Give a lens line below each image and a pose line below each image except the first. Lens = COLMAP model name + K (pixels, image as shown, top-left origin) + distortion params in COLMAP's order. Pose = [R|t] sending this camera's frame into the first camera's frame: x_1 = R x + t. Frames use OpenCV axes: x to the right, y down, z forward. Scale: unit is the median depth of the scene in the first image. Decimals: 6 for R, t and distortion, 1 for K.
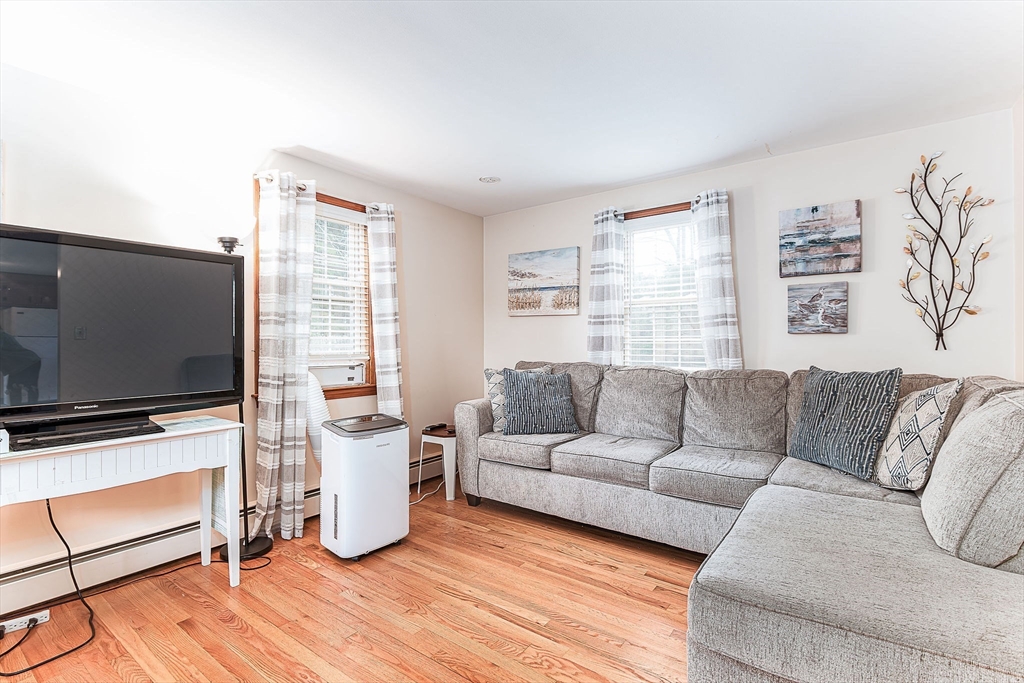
lens RADIAL K [[475.3, 0, 506.7], [0, 475.3, 339.1], [0, 0, 1]] dist [0.009200, -0.003558]
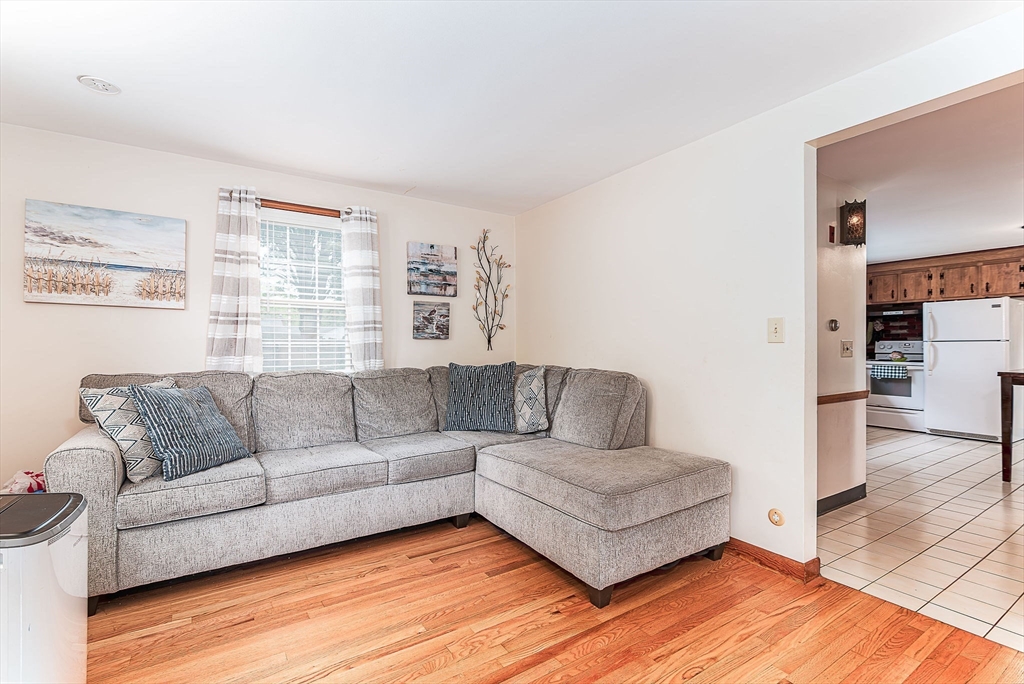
lens RADIAL K [[475.3, 0, 513.0], [0, 475.3, 344.6], [0, 0, 1]] dist [0.009200, -0.003558]
pose [[0.334667, 0.003078, 0.942332, -0.537171], [-0.005325, 0.999985, -0.001375, 0.004511], [-0.942322, -0.004558, 0.334678, 0.337344]]
